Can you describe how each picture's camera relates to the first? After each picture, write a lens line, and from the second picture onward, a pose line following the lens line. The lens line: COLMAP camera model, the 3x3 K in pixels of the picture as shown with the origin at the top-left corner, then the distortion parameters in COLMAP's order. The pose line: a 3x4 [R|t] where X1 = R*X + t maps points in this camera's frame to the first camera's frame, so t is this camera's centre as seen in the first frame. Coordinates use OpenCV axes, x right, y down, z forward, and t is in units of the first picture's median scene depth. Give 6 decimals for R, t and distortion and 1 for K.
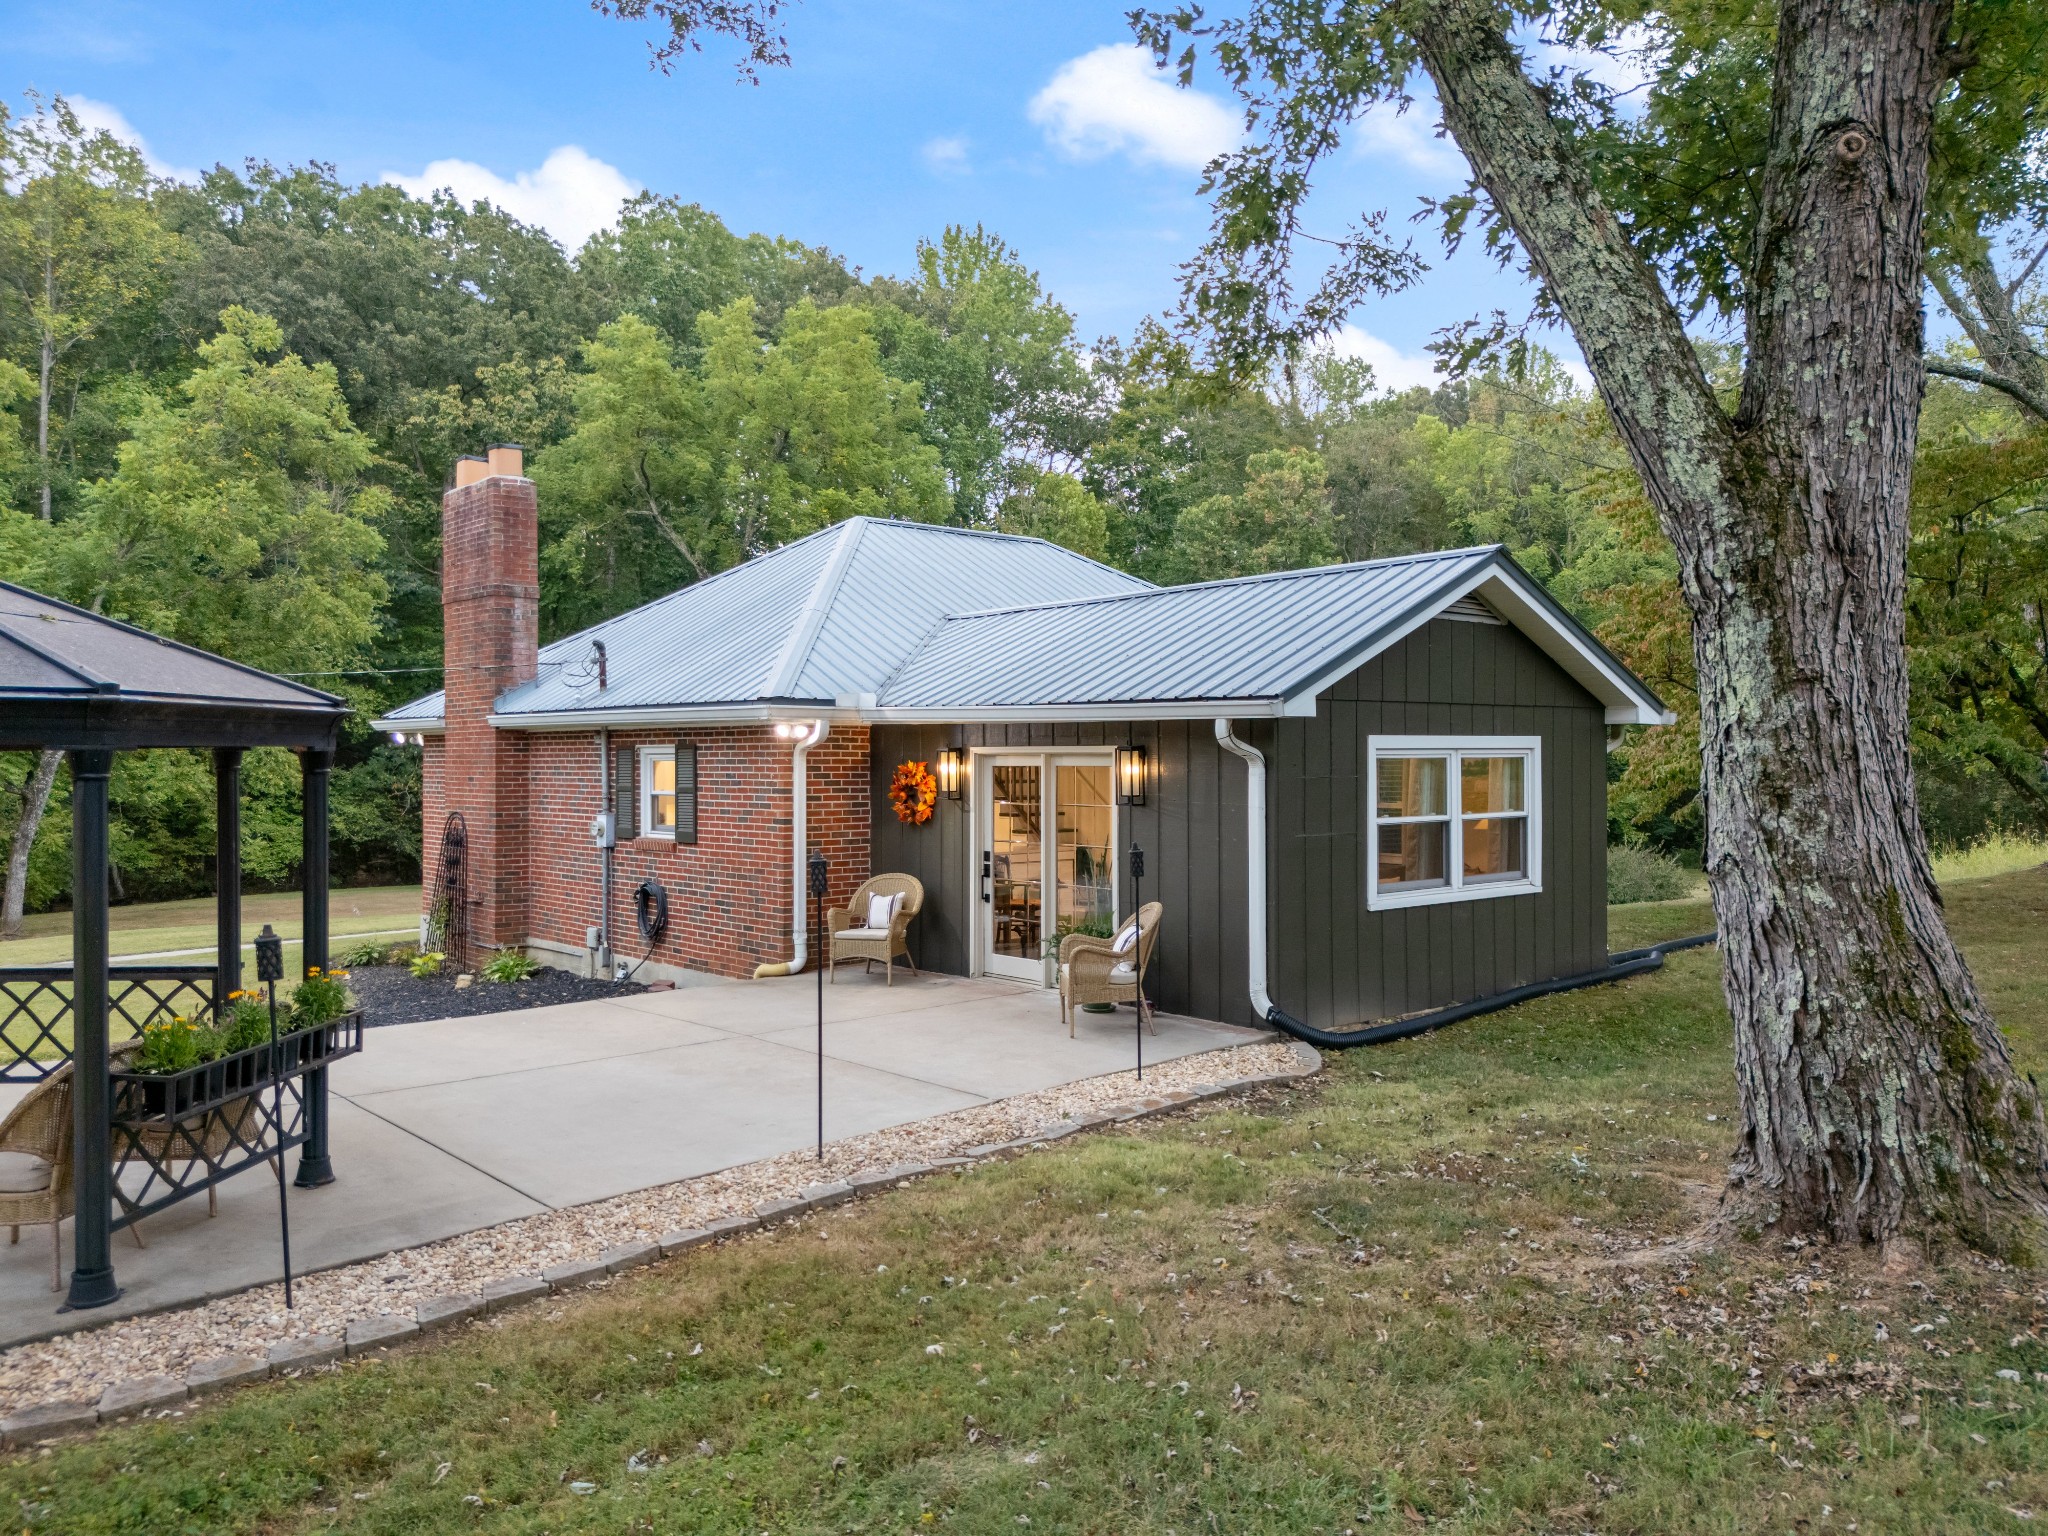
lens RADIAL K [[1509.8, 0, 1014.9], [0, 1509.8, 762.8], [0, 0, 1]] dist [0.061277, -0.054758]
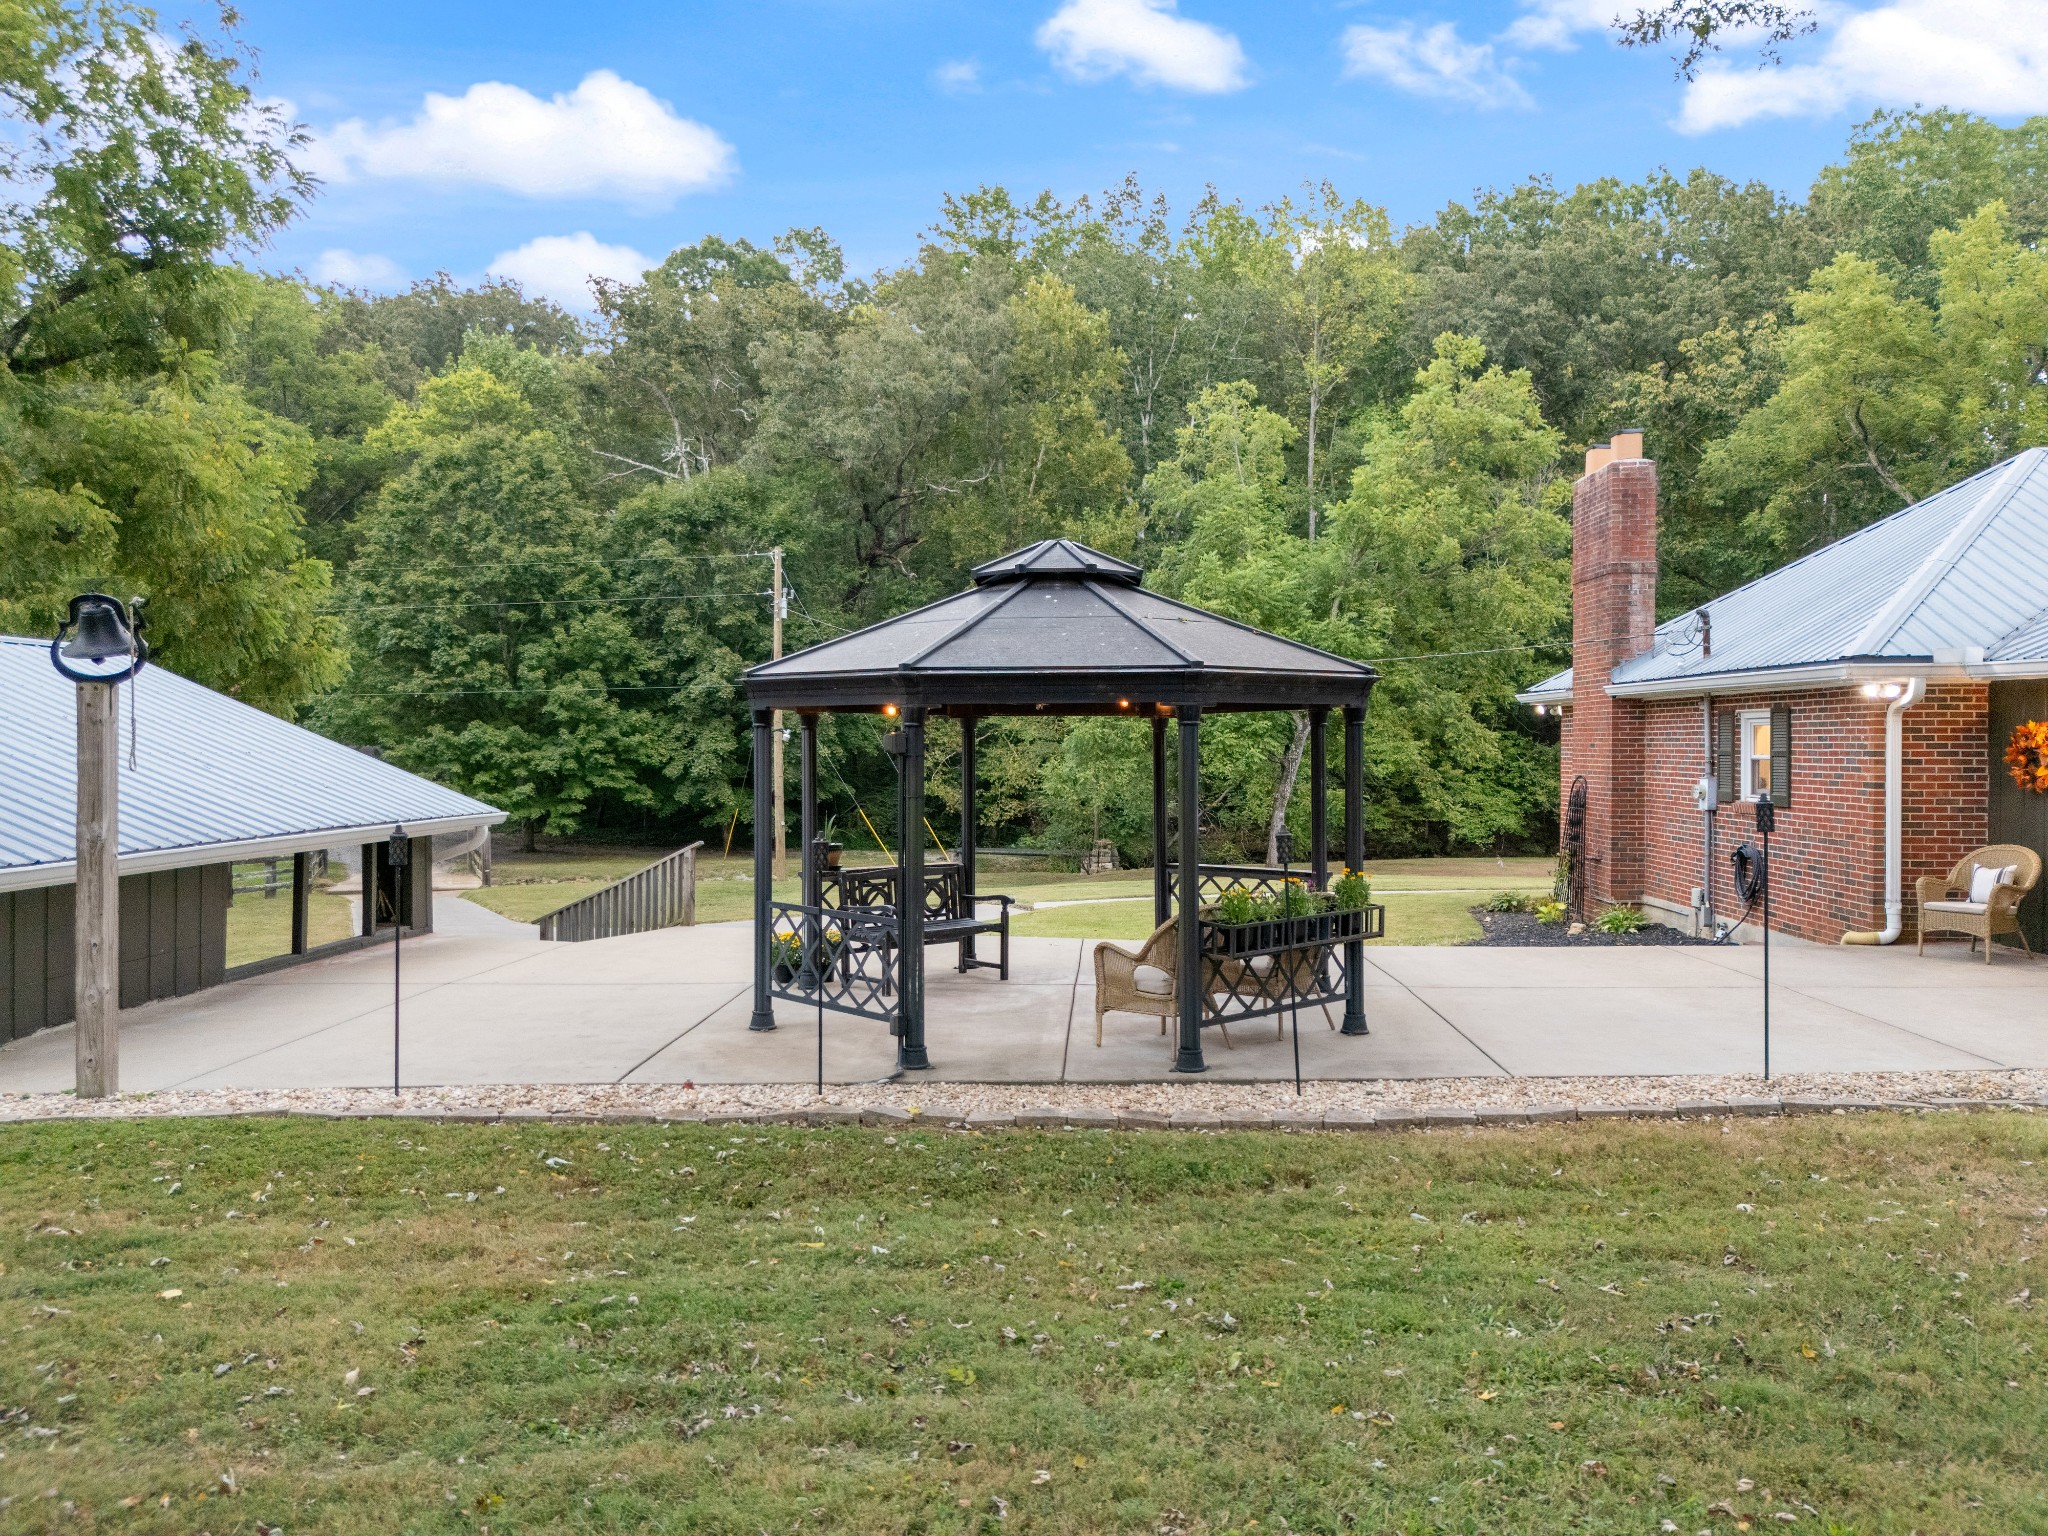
lens RADIAL K [[1509.8, 0, 1026.8], [0, 1509.8, 762.8], [0, 0, 1]] dist [0.061277, -0.054758]
pose [[0.723697, 0.009385, -0.690055, 0.125031], [-0.000589, 0.999916, 0.012982, 0.011761], [0.690118, -0.008988, 0.723641, -0.076191]]
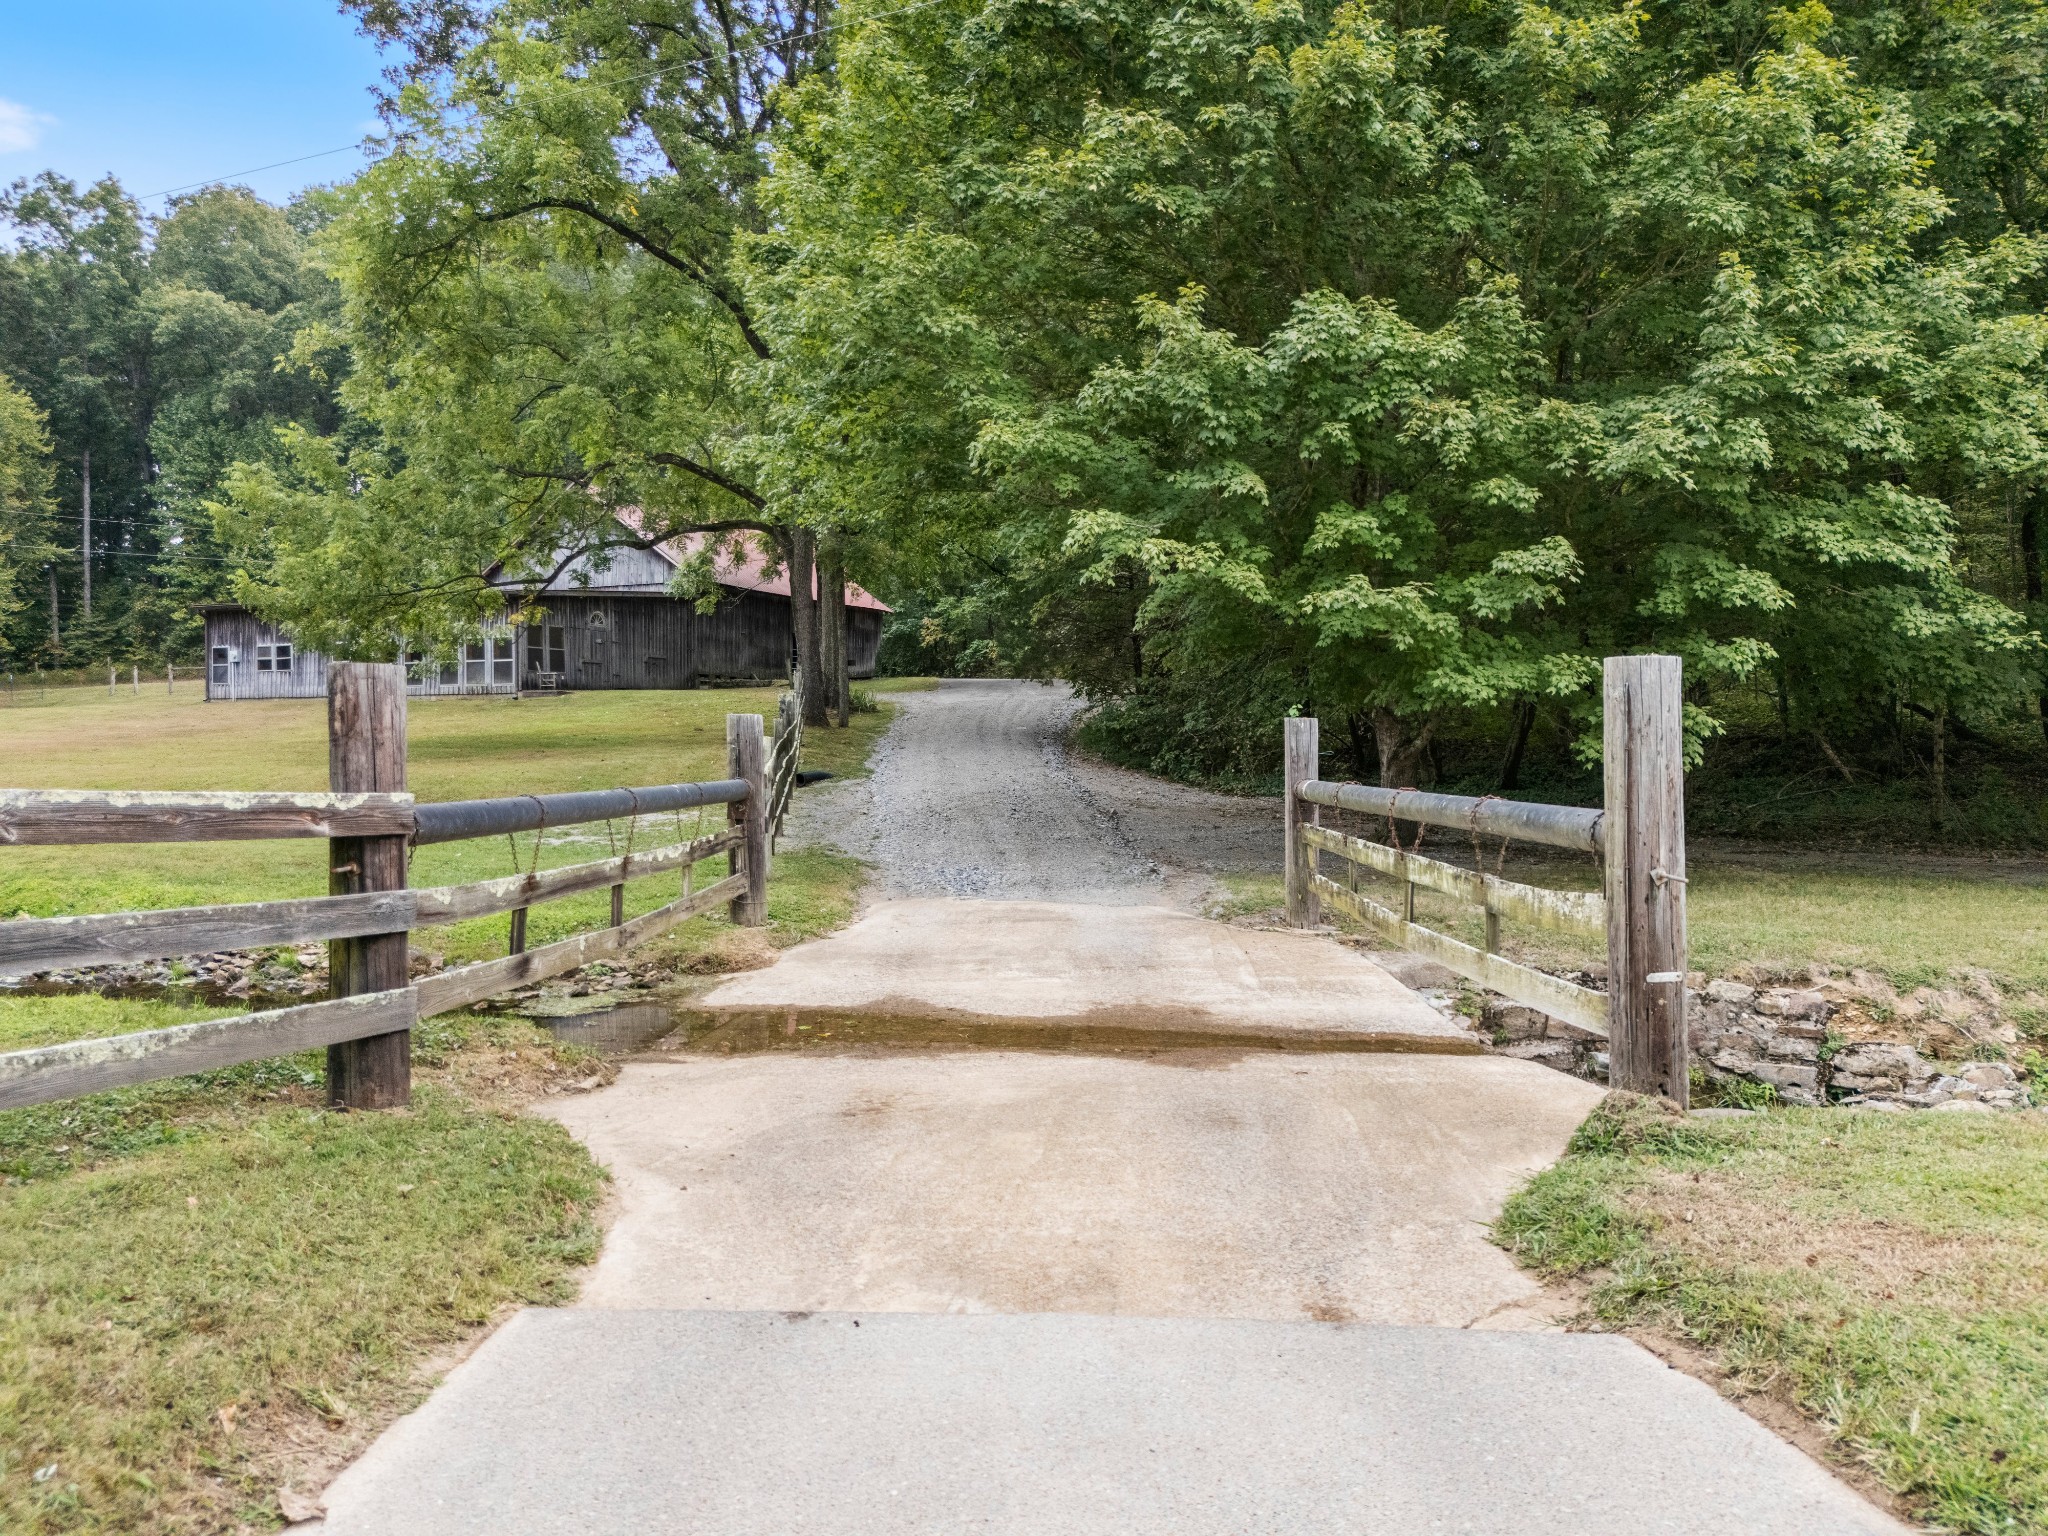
lens RADIAL K [[1509.8, 0, 1028.0], [0, 1509.8, 776.7], [0, 0, 1]] dist [0.061277, -0.054758]
pose [[0.398015, -0.012468, -0.917294, -2.536654], [0.002118, 0.999917, -0.012671, 0.243792], [0.917376, 0.003101, 0.398009, 1.112770]]
